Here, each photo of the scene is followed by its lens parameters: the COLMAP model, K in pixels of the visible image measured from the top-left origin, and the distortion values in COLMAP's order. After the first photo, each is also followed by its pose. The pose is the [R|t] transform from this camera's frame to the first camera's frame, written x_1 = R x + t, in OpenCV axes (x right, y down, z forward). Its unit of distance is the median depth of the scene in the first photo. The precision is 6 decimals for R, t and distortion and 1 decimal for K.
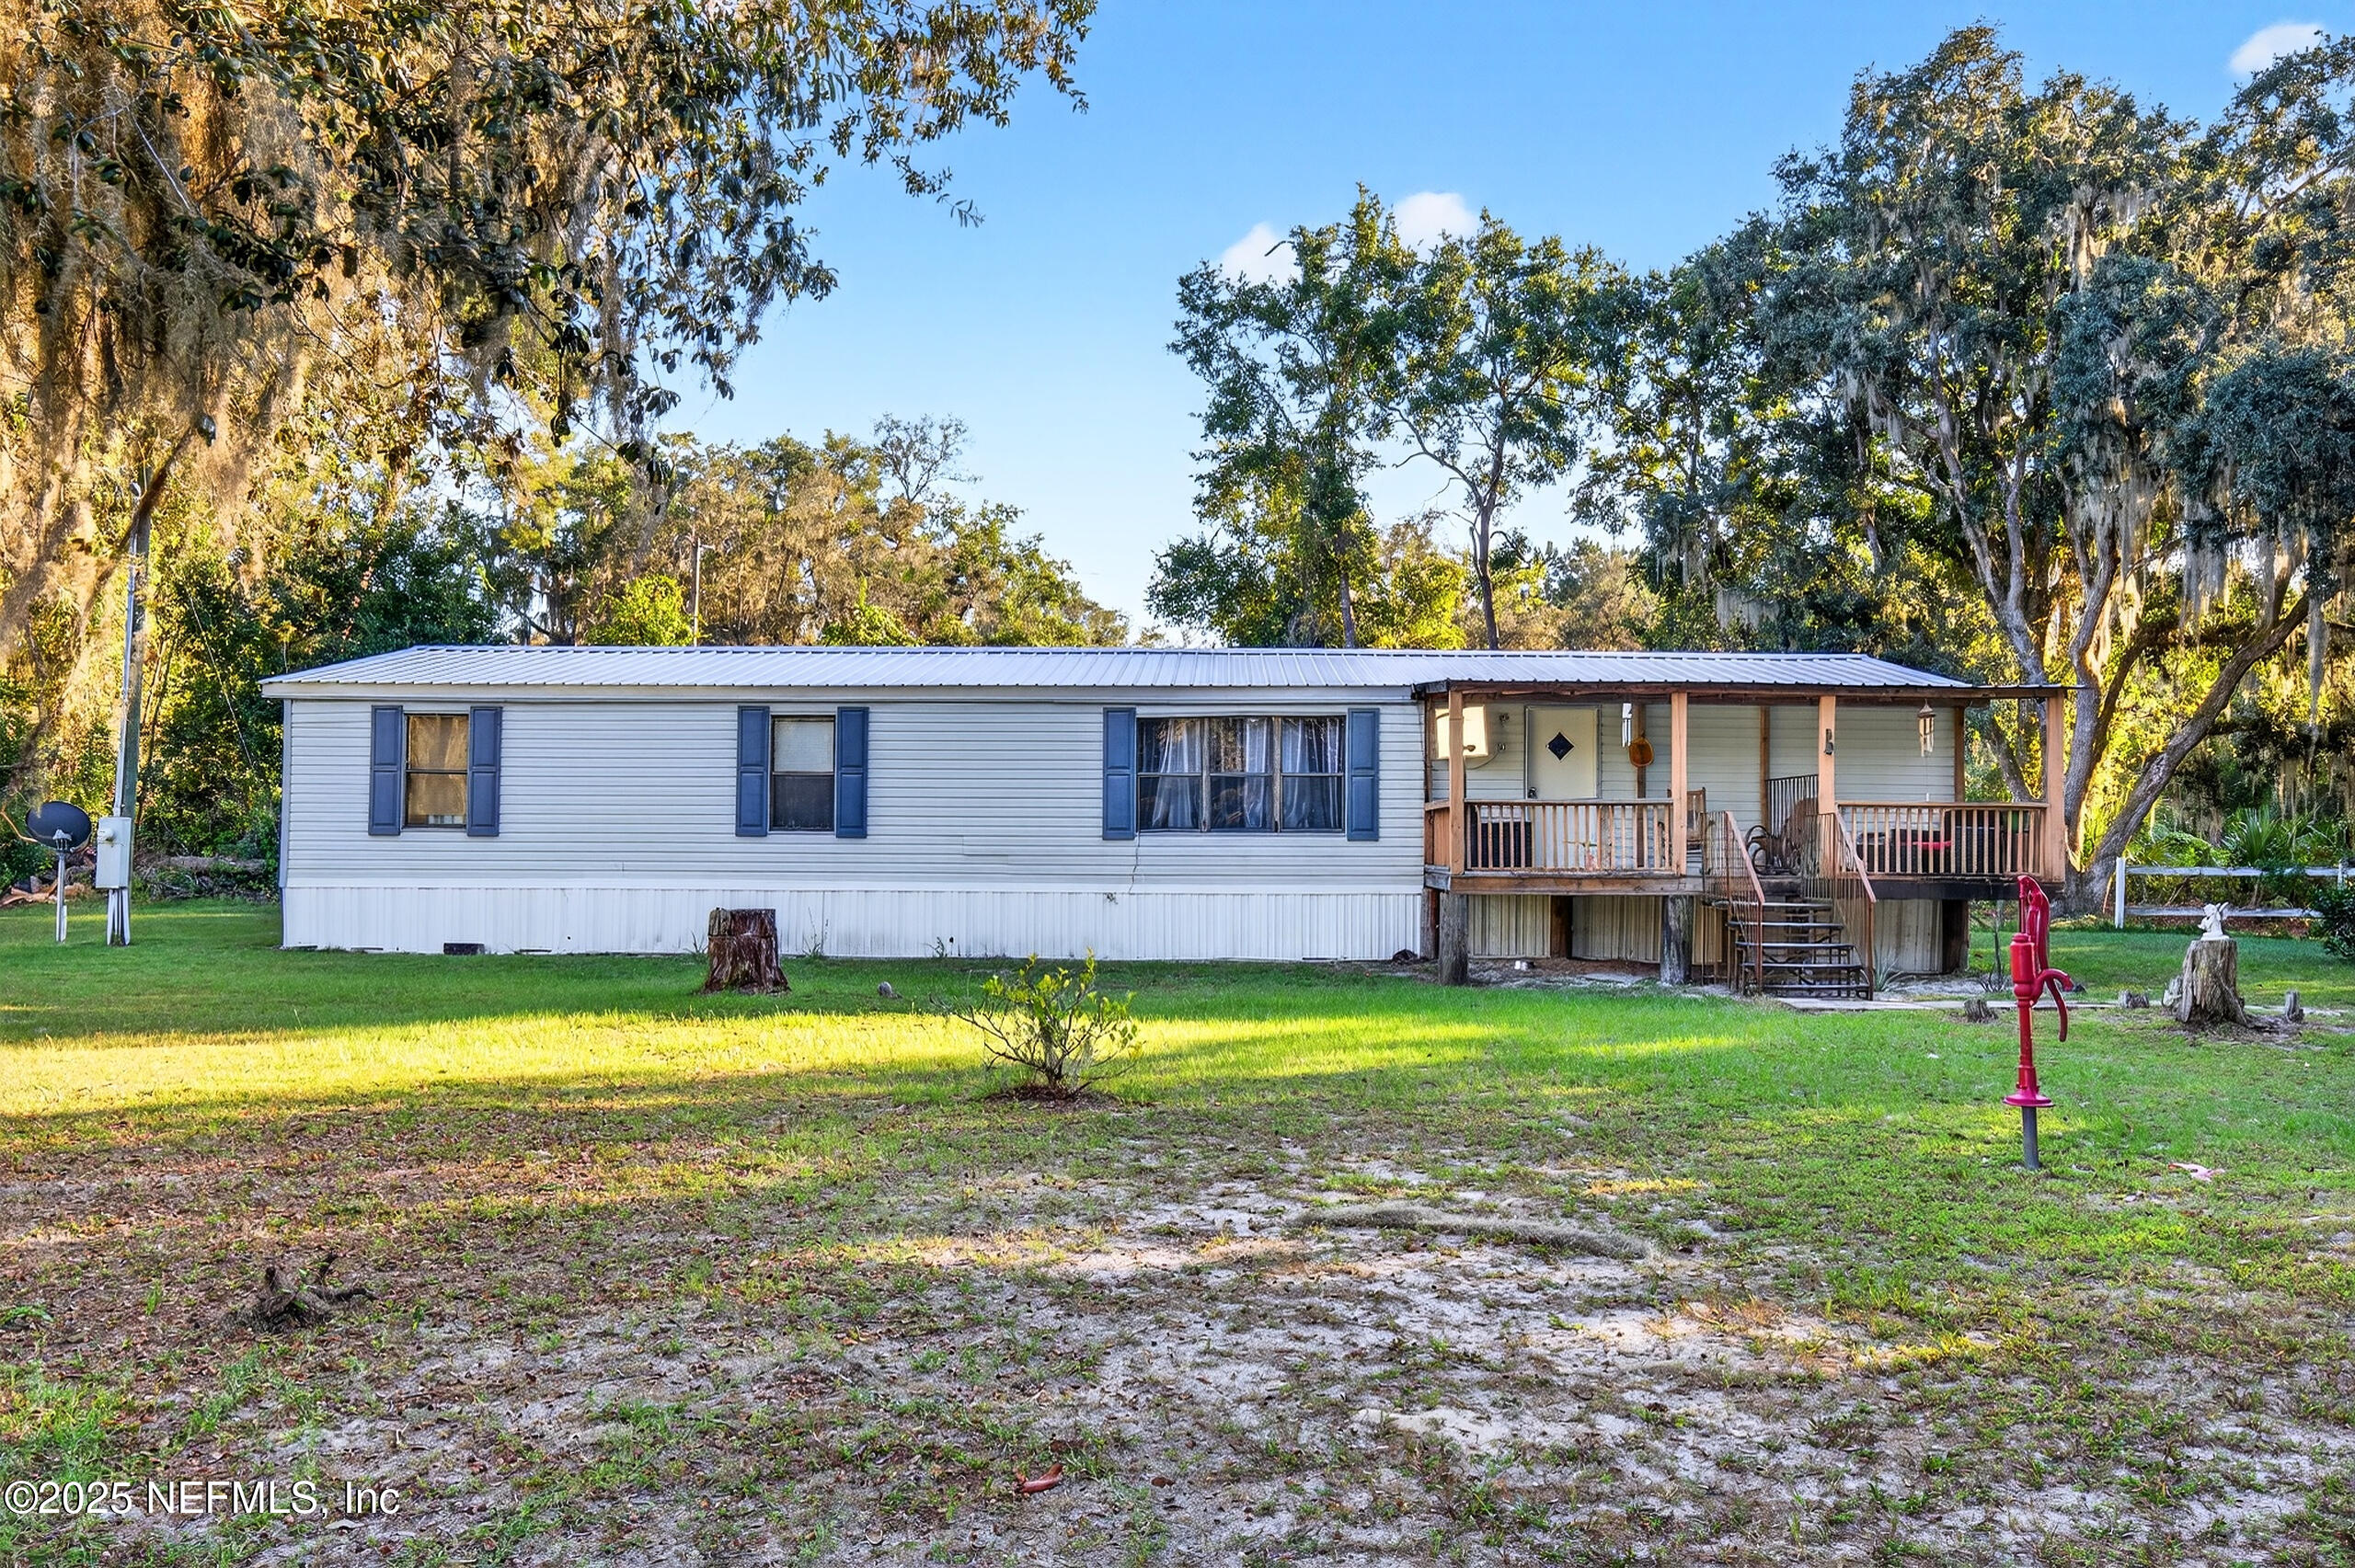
lens RADIAL K [[1141.5, 0, 1178.3], [0, 1141.5, 819.1], [0, 0, 1]] dist [-0.001739, -0.000214]
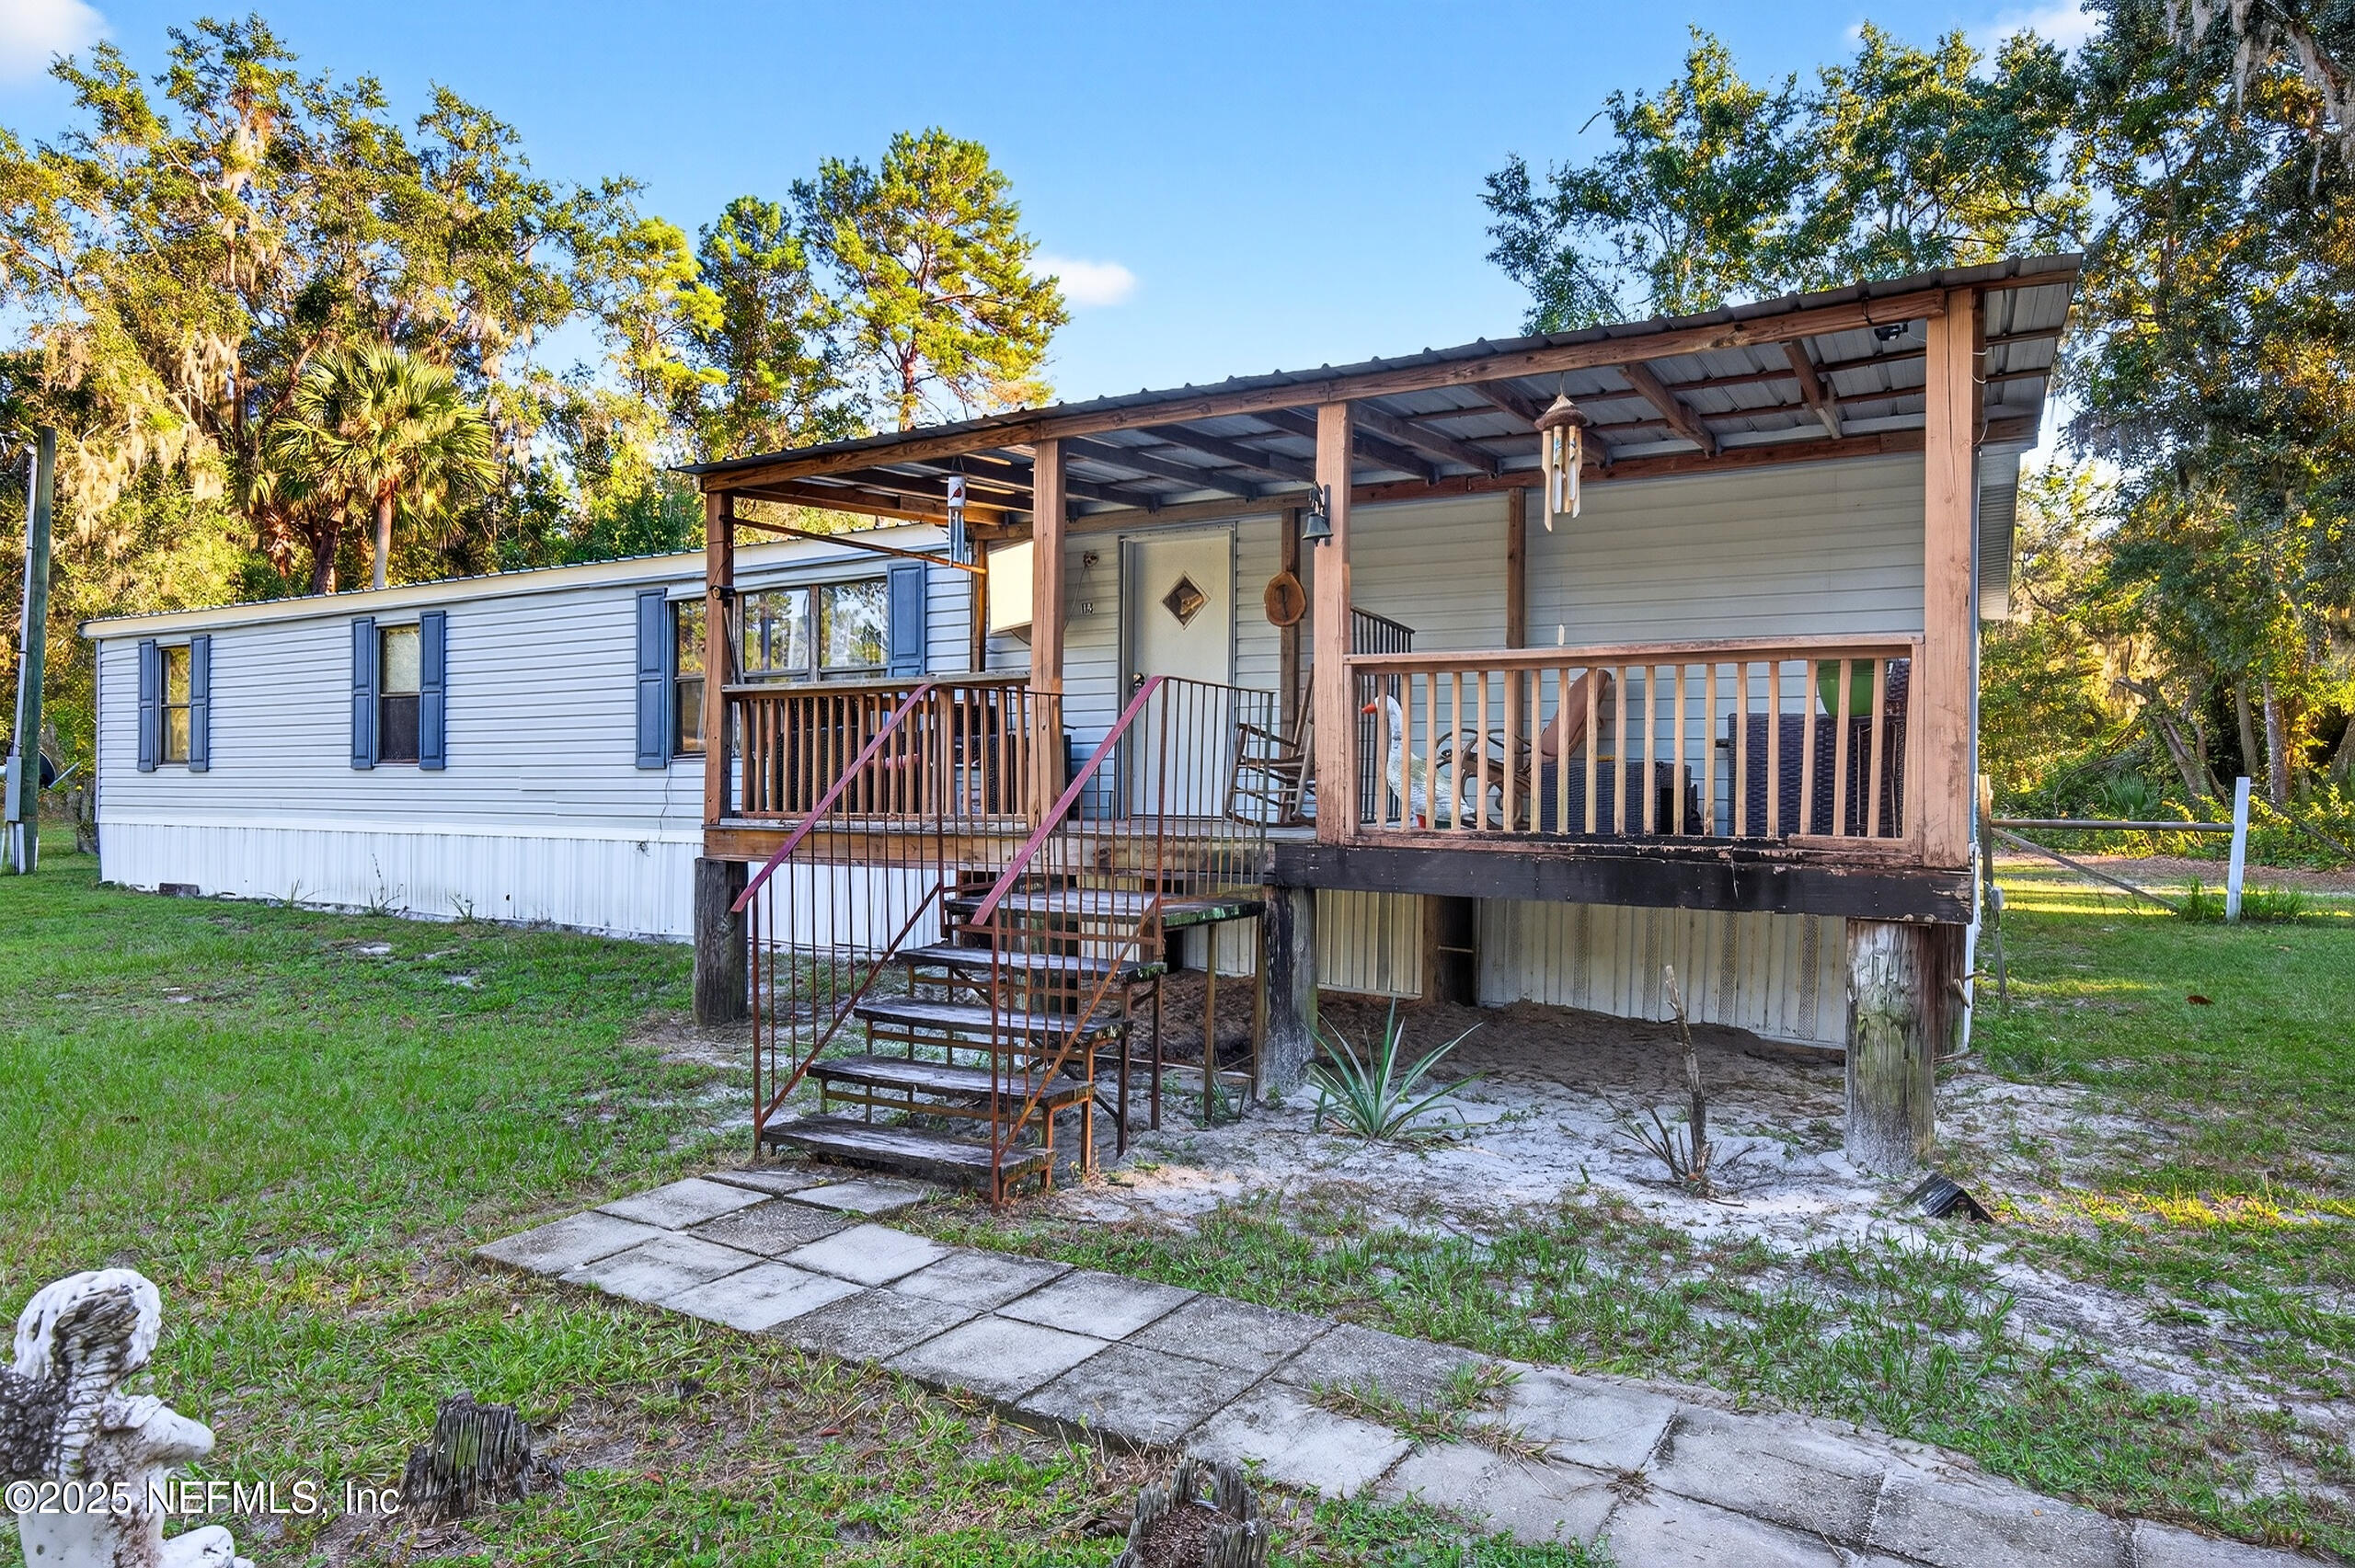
lens RADIAL K [[1068.9, 0, 1177.5], [0, 1068.9, 784.0], [0, 0, 1]] dist [0.000597, -0.000316]
pose [[0.936618, -0.005279, -0.350312, 0.486684], [0.014971, 0.999576, 0.024966, 0.015159], [0.350032, -0.028628, 0.936300, 0.455869]]
